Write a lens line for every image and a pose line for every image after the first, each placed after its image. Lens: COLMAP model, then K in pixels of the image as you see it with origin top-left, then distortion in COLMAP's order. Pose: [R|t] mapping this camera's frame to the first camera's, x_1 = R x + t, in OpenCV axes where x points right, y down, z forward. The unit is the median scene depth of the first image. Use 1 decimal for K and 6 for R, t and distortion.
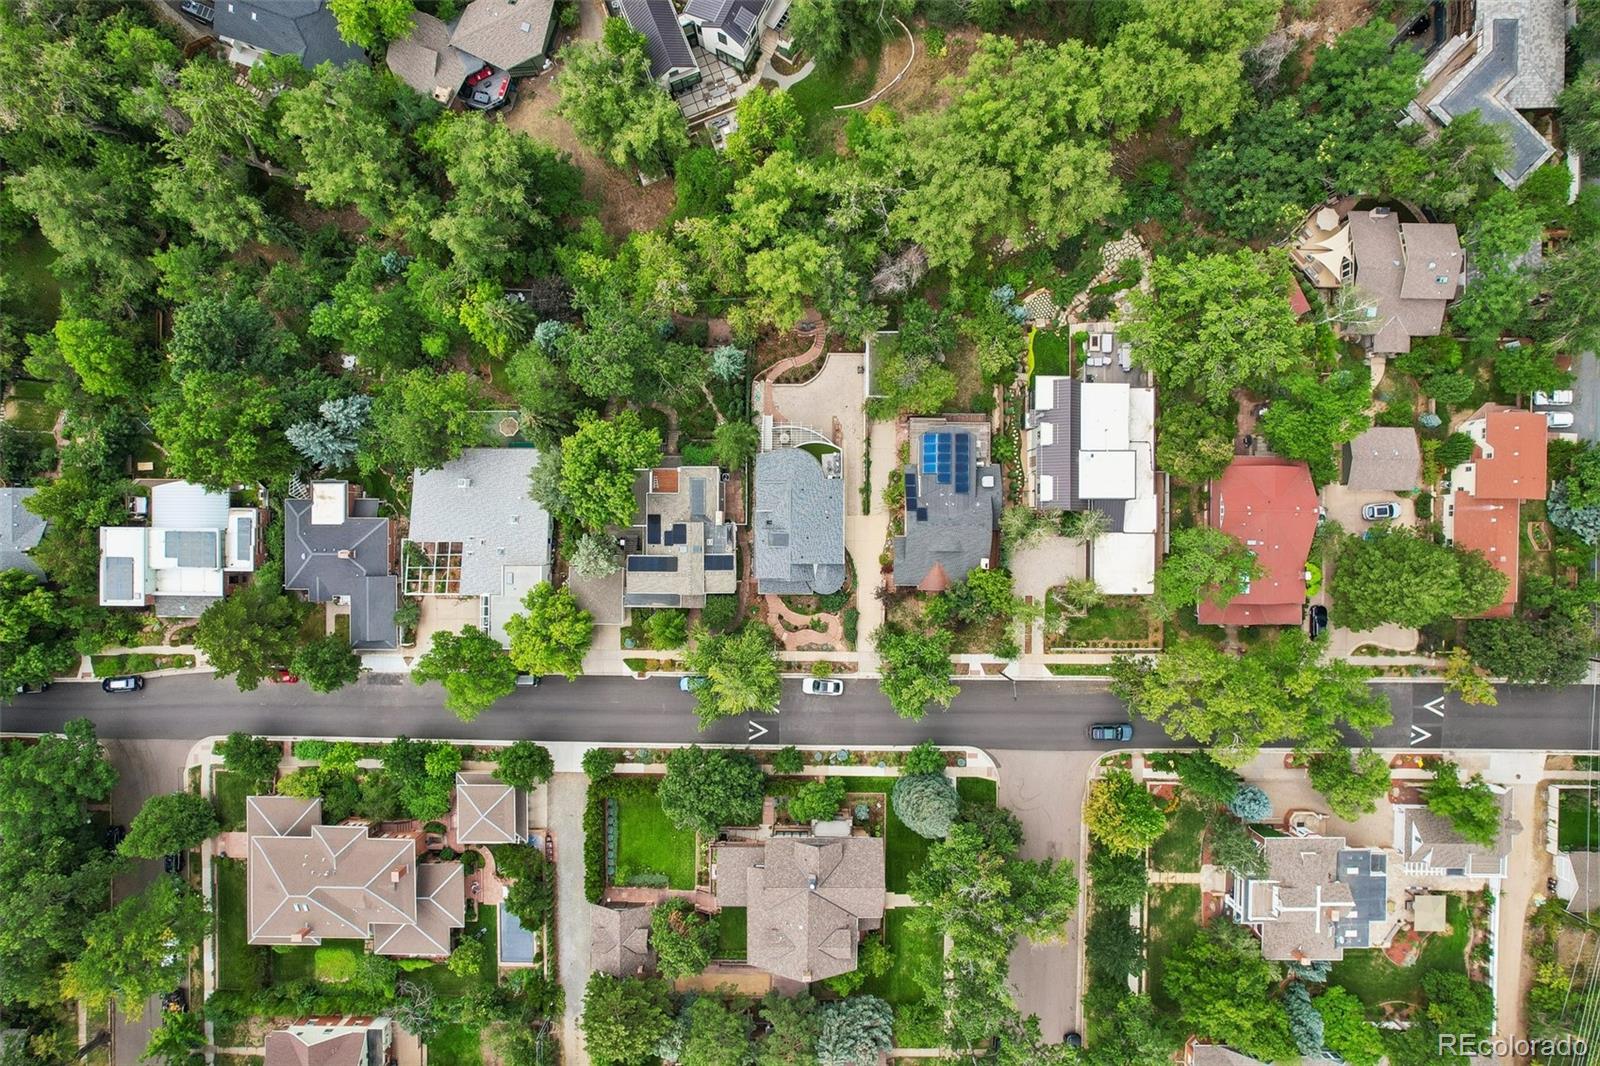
lens RADIAL K [[1024.4, 0, 802.5], [0, 1024.4, 501.7], [0, 0, 1]] dist [-0.101995, 0.096815]
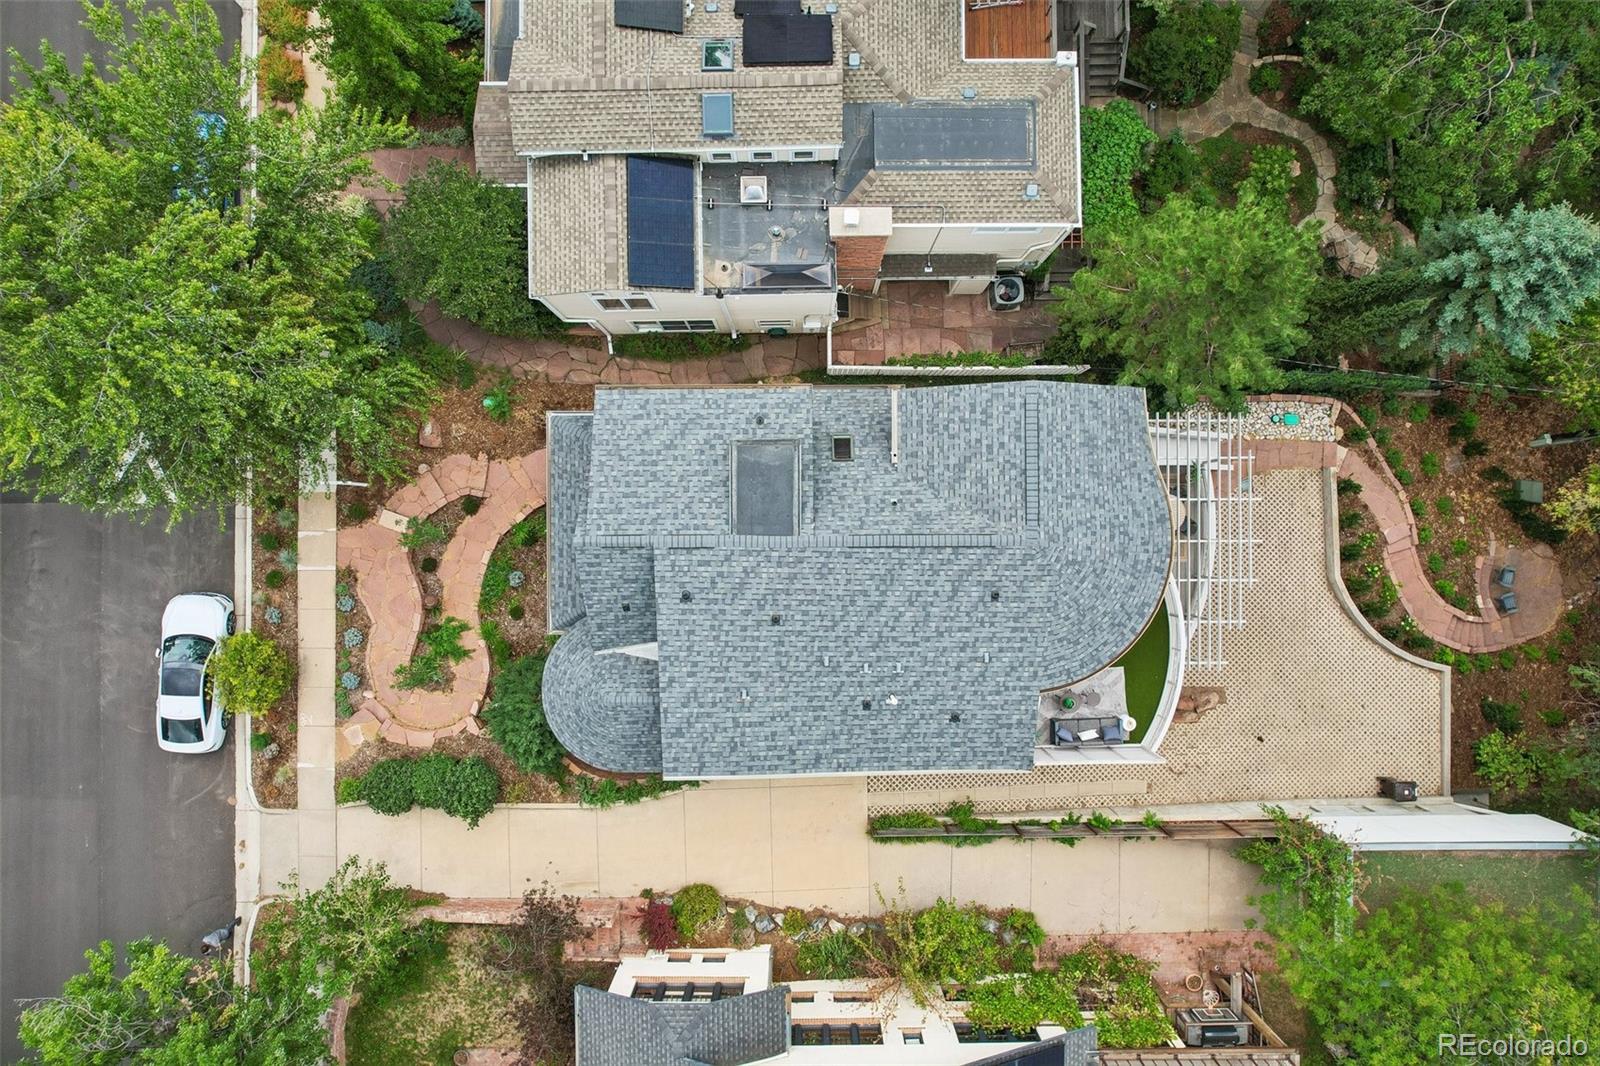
lens RADIAL K [[1024.4, 0, 802.5], [0, 1024.4, 501.7], [0, 0, 1]] dist [-0.101995, 0.096815]
pose [[0.010693, 0.999306, -0.035669, -0.012165], [-0.999647, 0.011550, 0.023910, 0.023084], [0.024306, 0.035401, 0.999078, 0.749145]]
